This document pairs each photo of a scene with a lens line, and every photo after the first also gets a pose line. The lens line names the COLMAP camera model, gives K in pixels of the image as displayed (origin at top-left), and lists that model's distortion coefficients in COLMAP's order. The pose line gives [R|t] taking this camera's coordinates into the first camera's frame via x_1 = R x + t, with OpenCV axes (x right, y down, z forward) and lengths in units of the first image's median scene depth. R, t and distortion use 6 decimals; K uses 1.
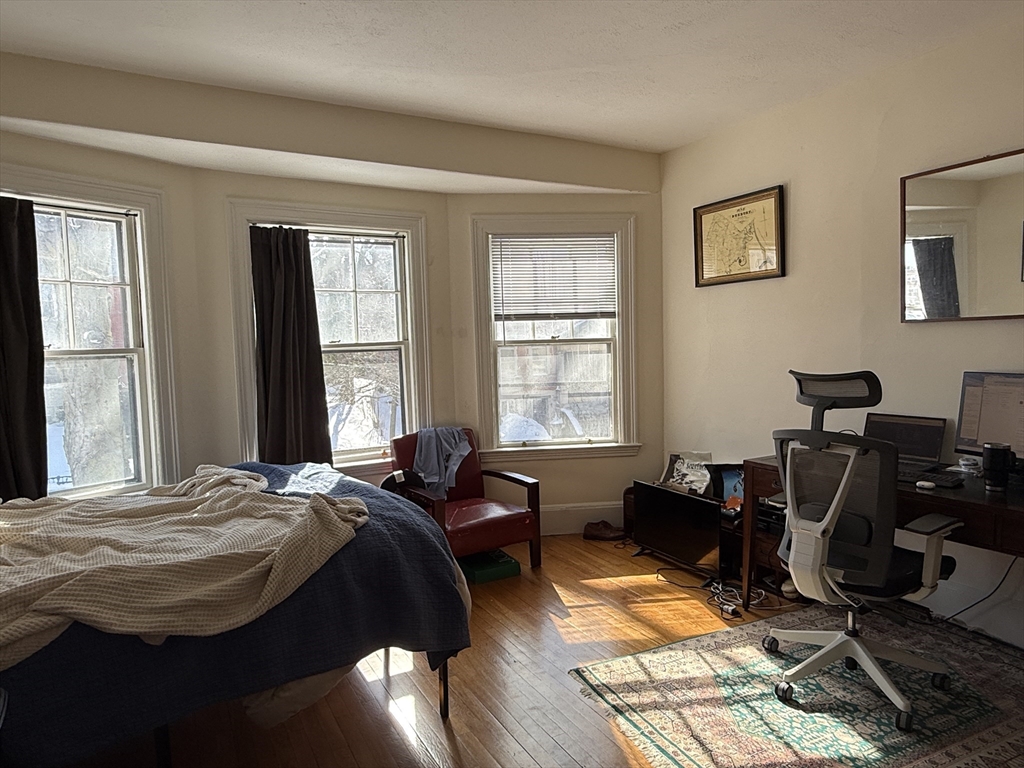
lens RADIAL K [[642.4, 0, 513.9], [0, 642.4, 390.4], [0, 0, 1]] dist [-0.002772, 0.003474]
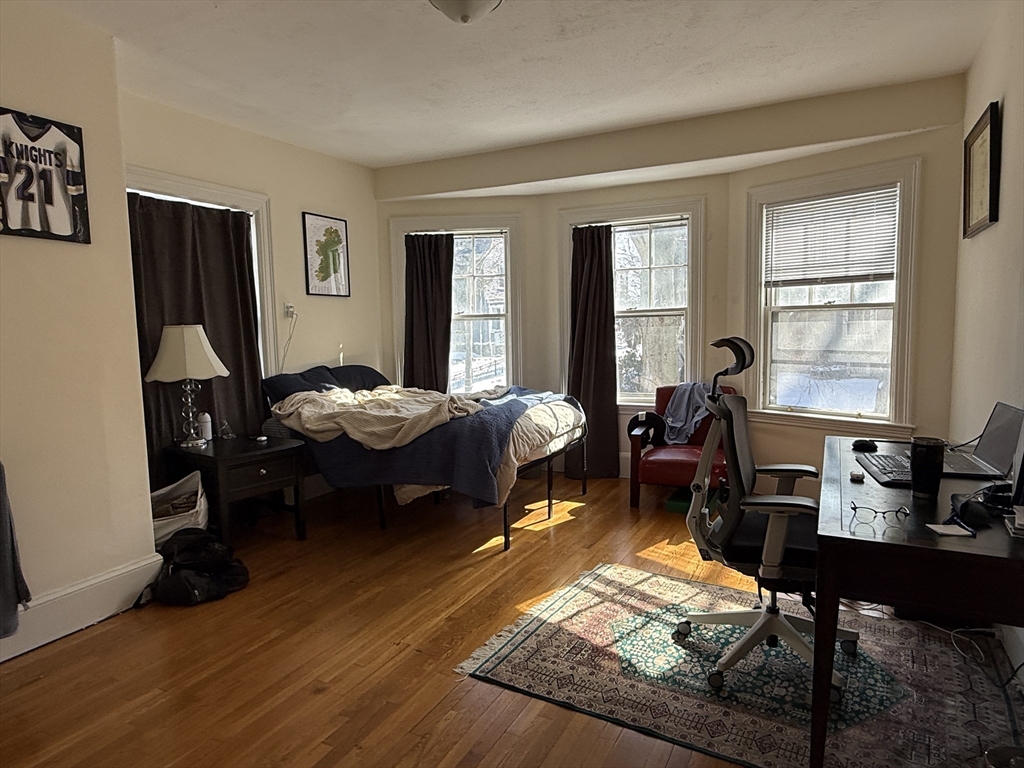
lens RADIAL K [[642.4, 0, 513.9], [0, 642.4, 390.4], [0, 0, 1]] dist [-0.002772, 0.003474]
pose [[0.555511, 0.100334, -0.825434, 0.638129], [-0.053896, 0.994951, 0.084668, -0.008345], [0.829761, -0.002546, 0.558113, 0.077883]]
